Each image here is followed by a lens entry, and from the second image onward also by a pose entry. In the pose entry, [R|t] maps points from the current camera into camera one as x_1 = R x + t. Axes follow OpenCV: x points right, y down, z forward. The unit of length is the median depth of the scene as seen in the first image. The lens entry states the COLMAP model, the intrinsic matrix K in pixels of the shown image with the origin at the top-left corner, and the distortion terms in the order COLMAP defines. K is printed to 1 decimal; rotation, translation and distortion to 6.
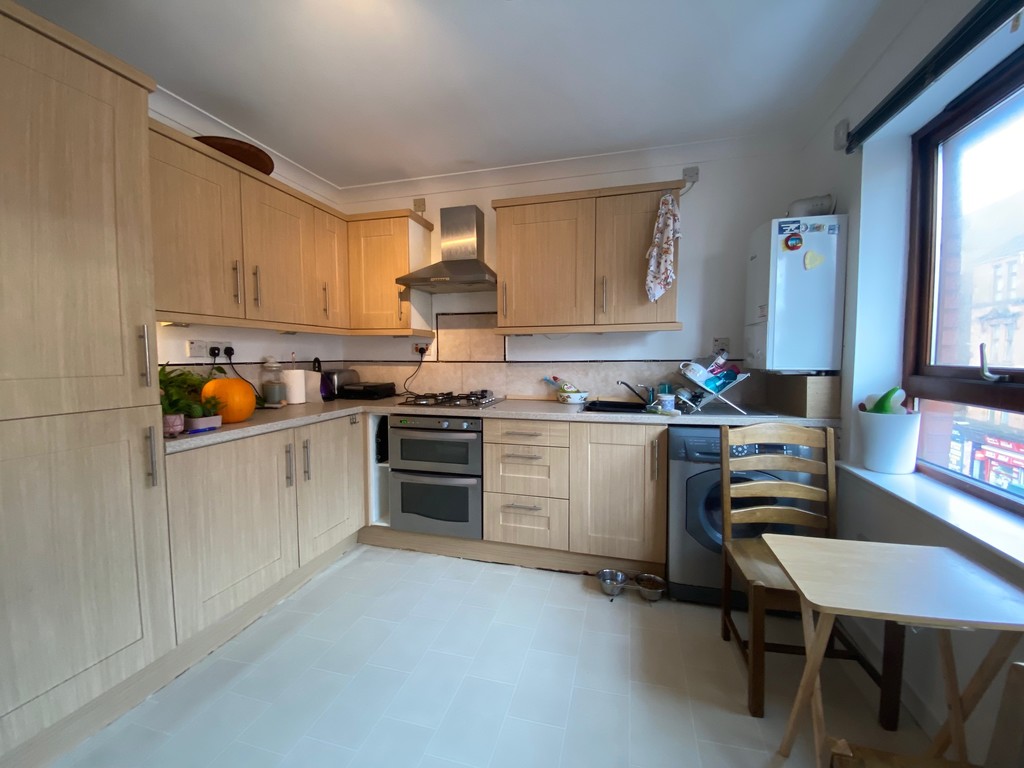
lens RADIAL K [[409.4, 0, 512.0], [0, 409.4, 384.0], [0, 0, 1]] dist [0.000355, -0.027113]
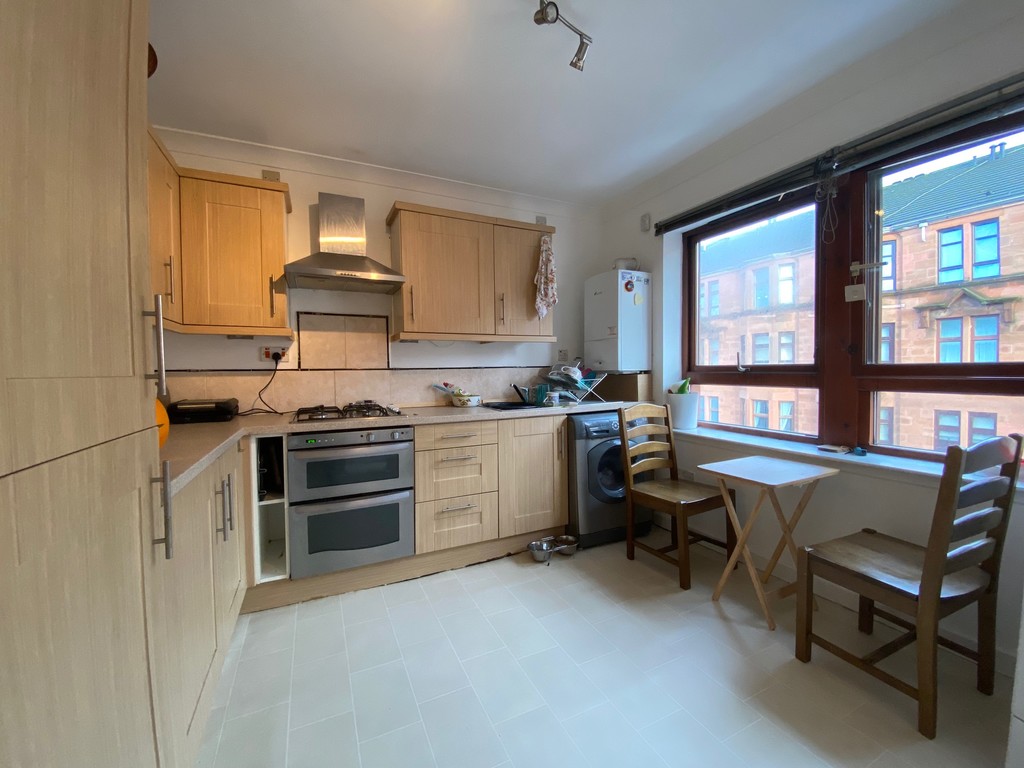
lens RADIAL K [[409.4, 0, 512.0], [0, 409.4, 384.0], [0, 0, 1]] dist [0.000355, -0.027113]
pose [[0.748751, -0.028141, 0.662254, -0.532542], [0.053471, 0.998407, -0.018029, 0.015501], [-0.660692, 0.048911, 0.749062, 0.126777]]
